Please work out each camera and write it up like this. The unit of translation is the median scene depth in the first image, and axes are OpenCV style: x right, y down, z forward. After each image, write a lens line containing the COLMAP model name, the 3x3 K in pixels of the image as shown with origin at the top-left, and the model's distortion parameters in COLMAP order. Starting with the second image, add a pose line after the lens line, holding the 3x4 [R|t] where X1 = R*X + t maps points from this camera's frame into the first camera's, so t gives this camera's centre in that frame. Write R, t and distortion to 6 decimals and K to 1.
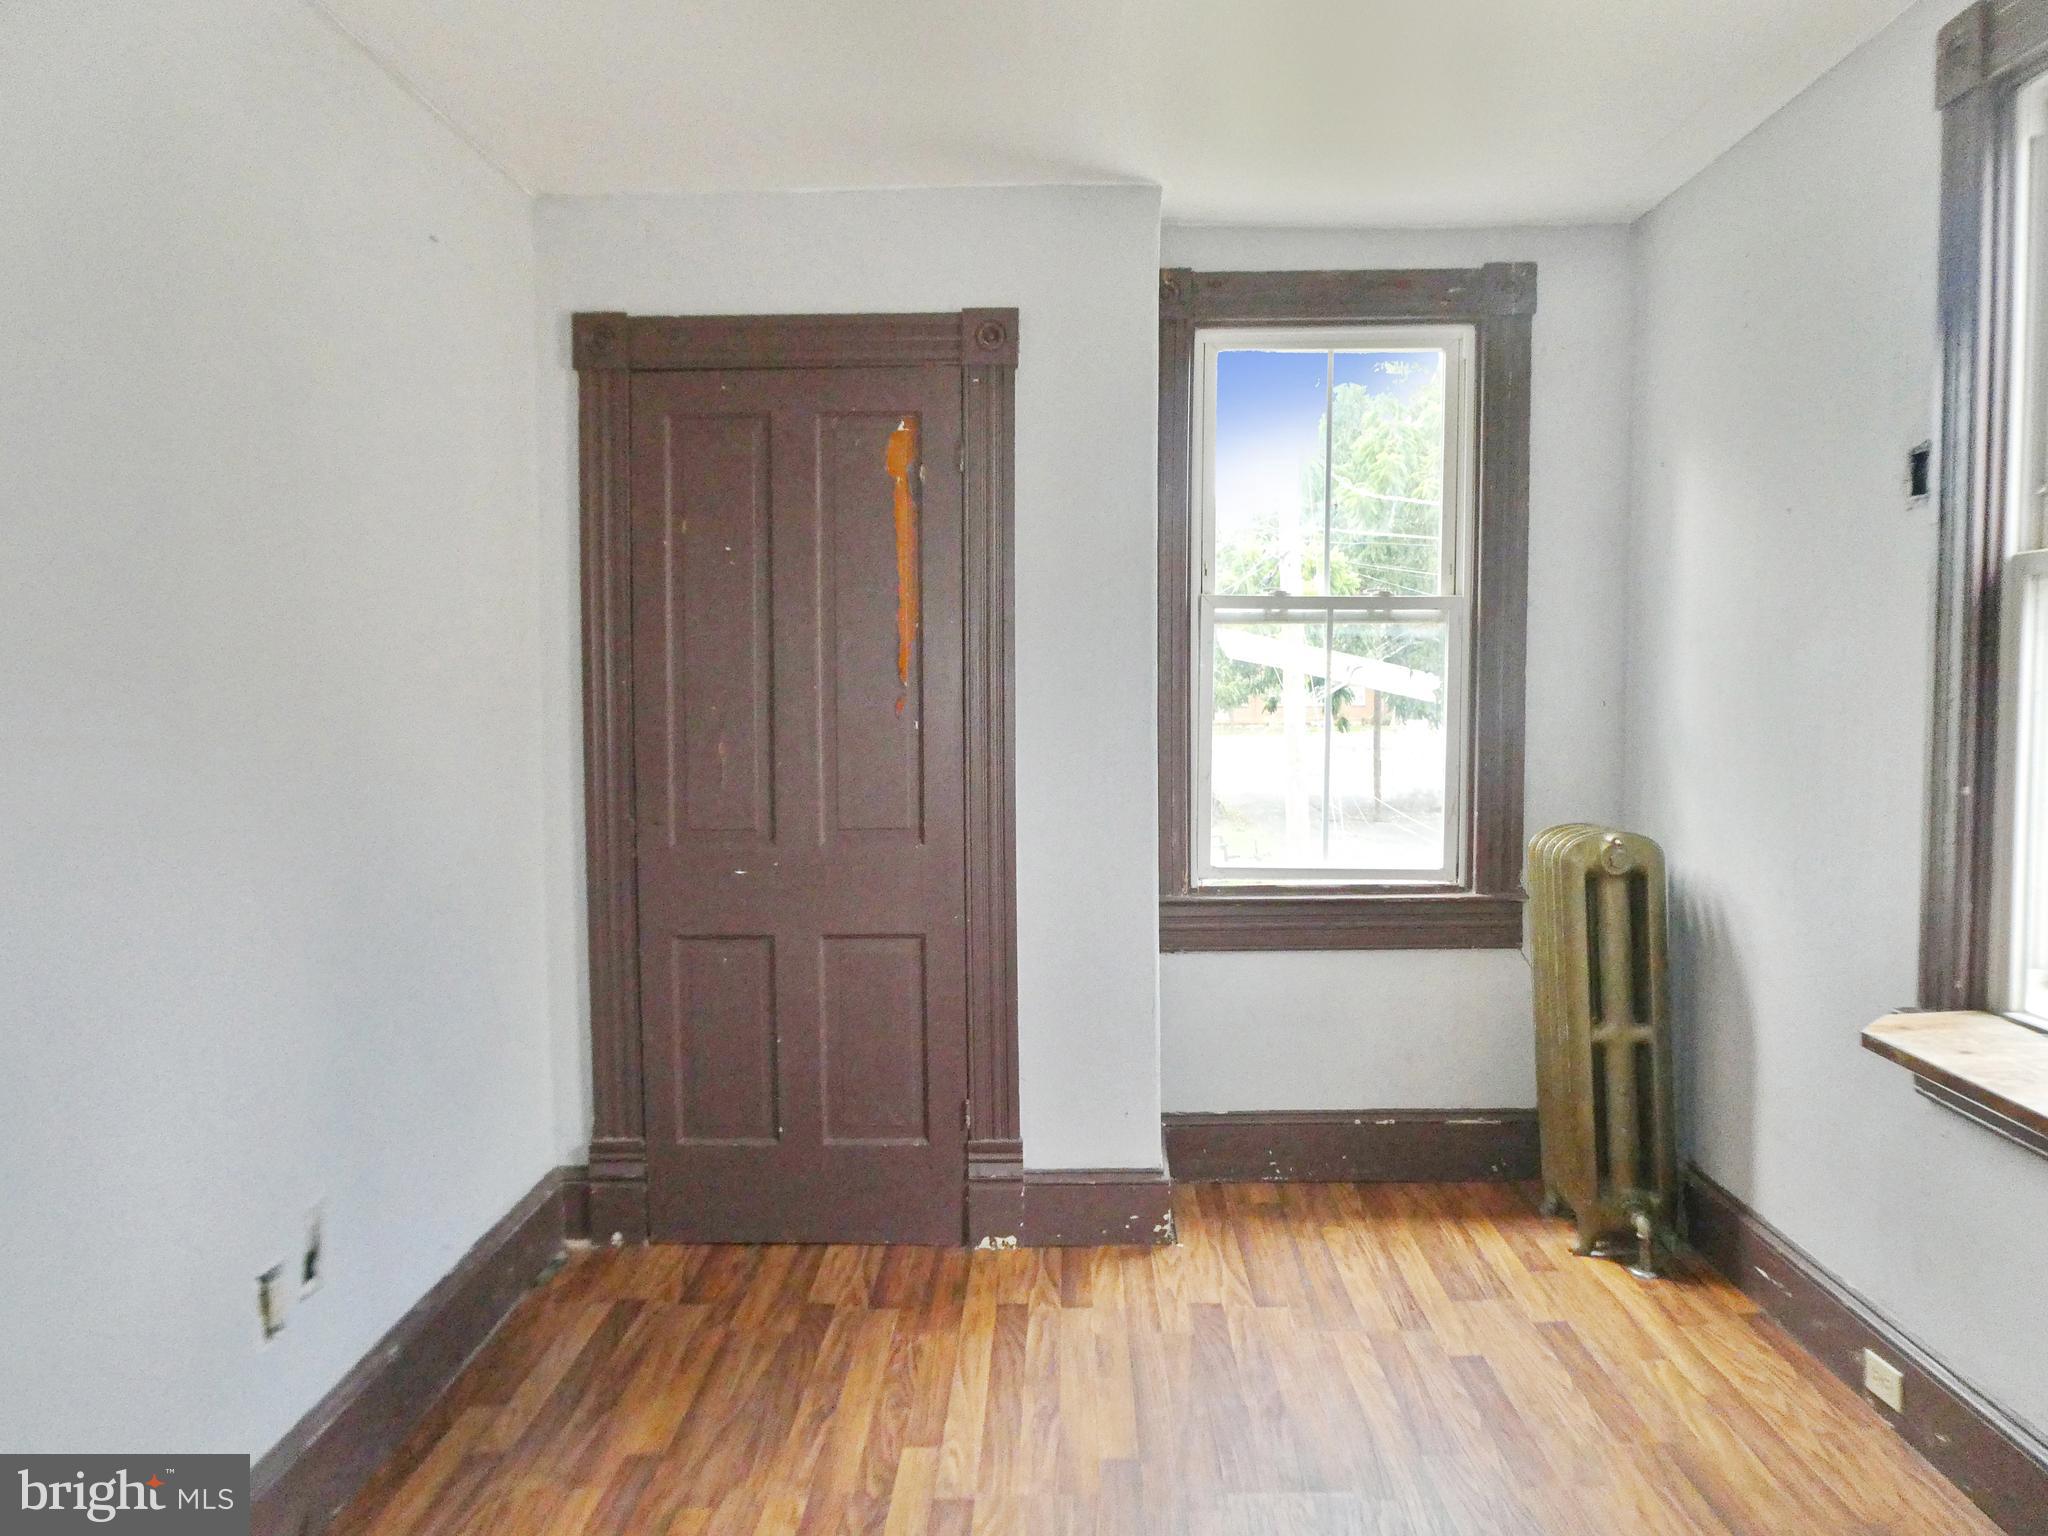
lens RADIAL K [[1547.8, 0, 1024.0], [0, 1547.8, 768.0], [0, 0, 1]] dist [0.002752, 0.065220]
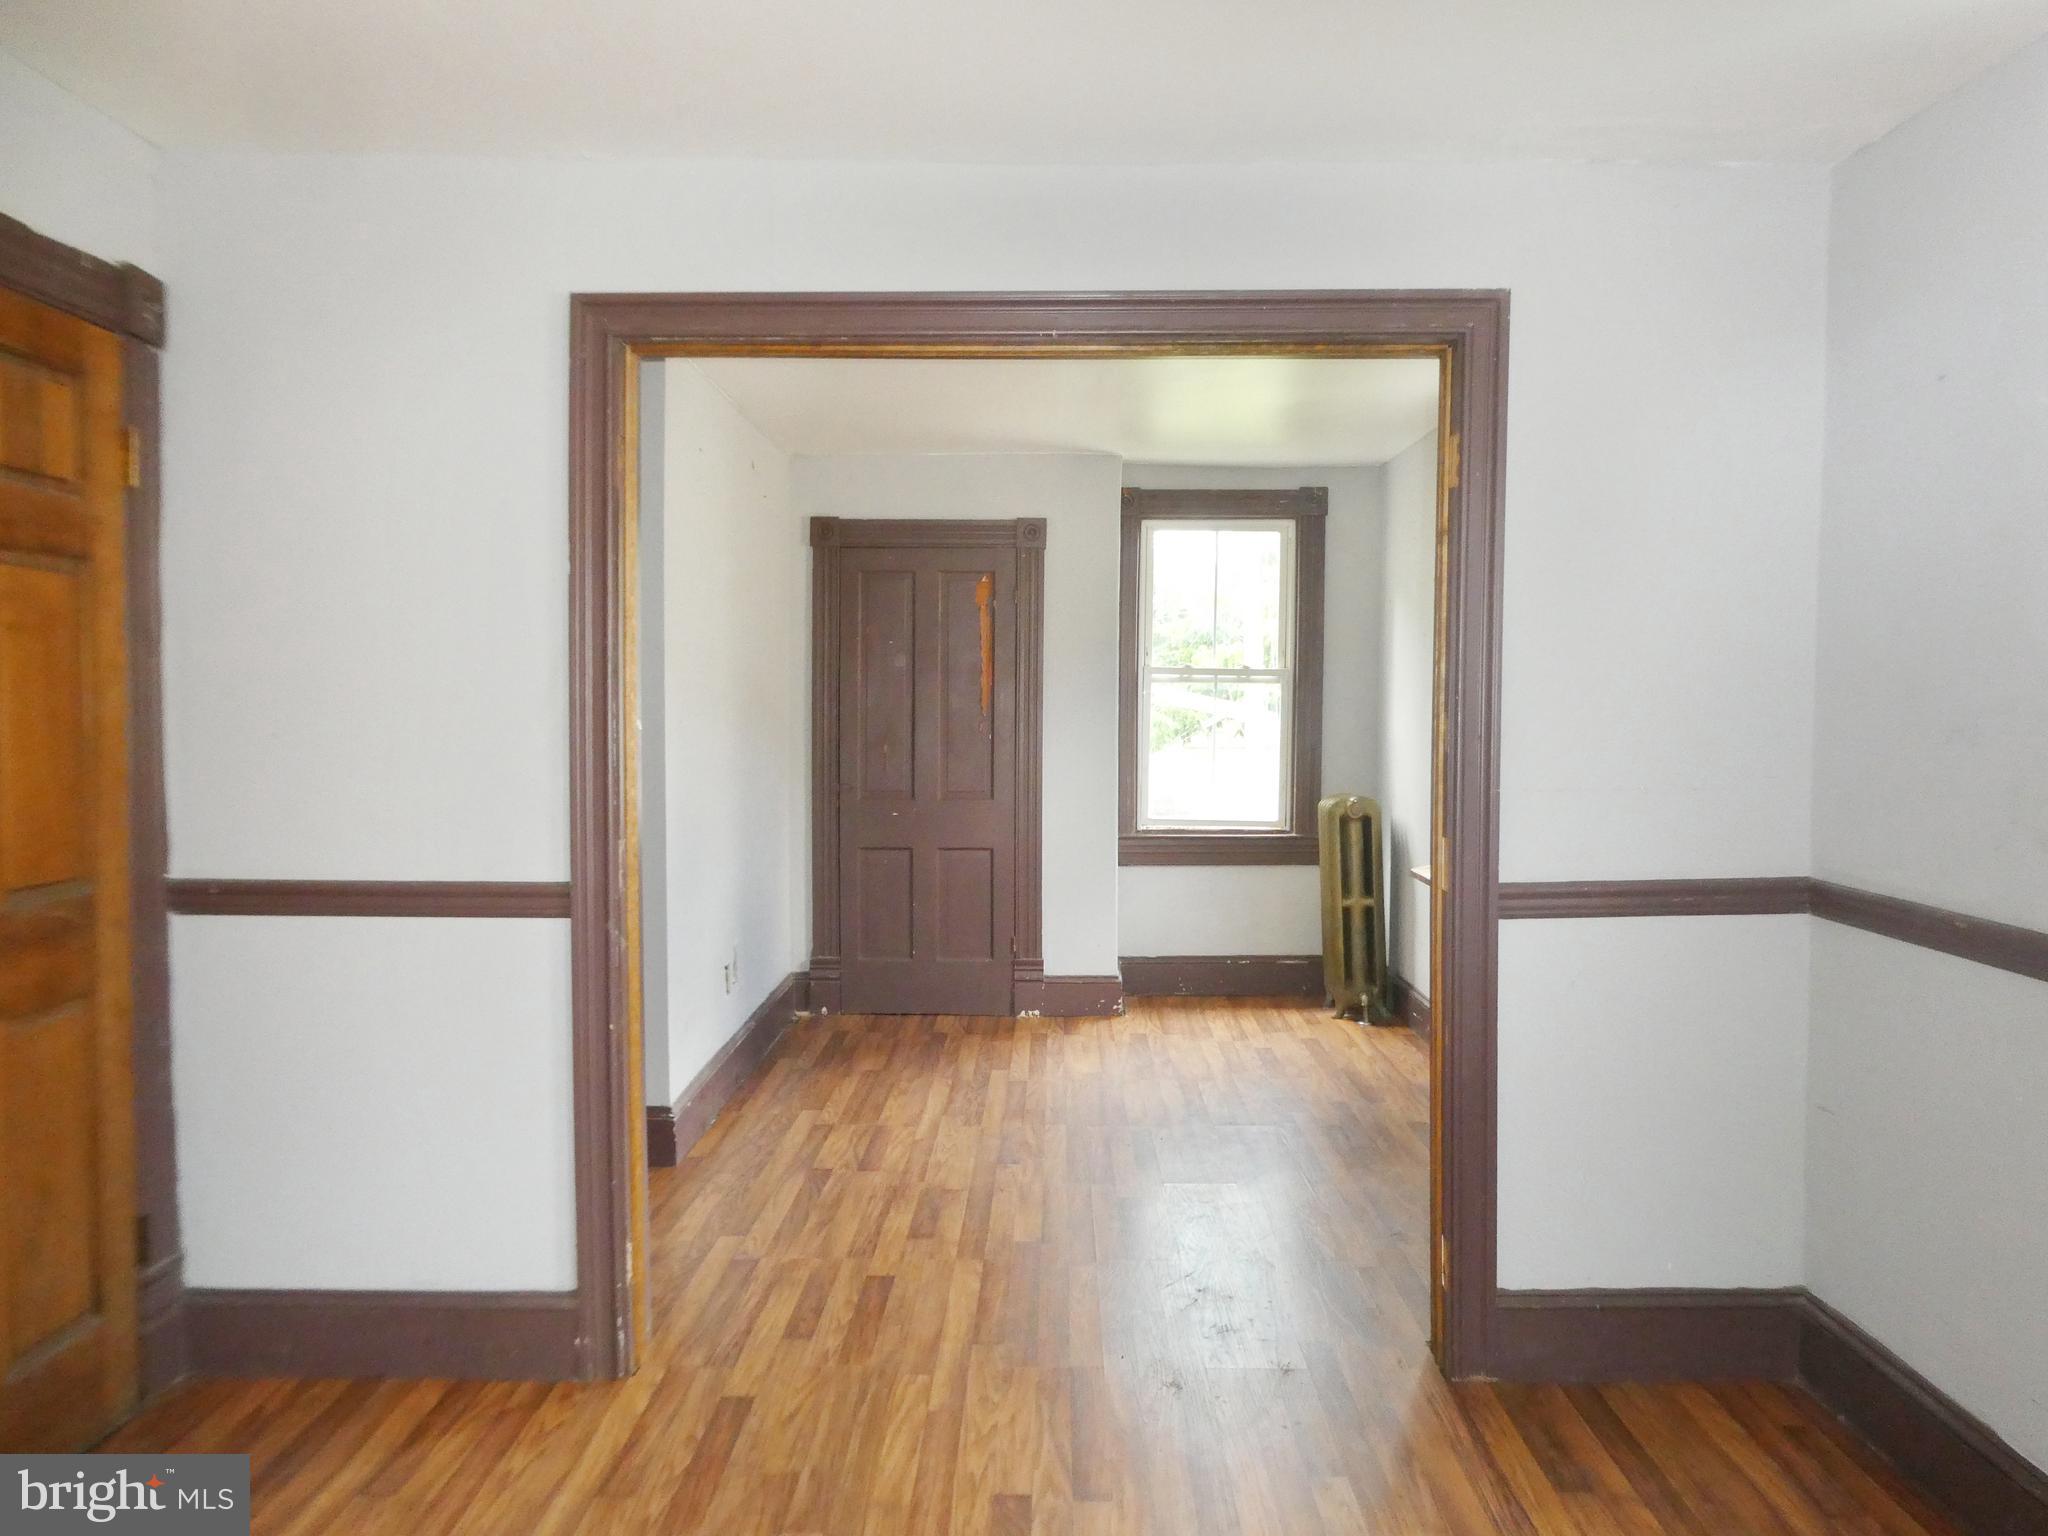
lens RADIAL K [[1547.8, 0, 1024.0], [0, 1547.8, 768.0], [0, 0, 1]] dist [0.002752, 0.065220]
pose [[0.999891, 0.011298, 0.009542, -0.042248], [-0.011143, 0.999807, -0.016196, 0.038277], [-0.009724, 0.016088, 0.999823, -0.829428]]
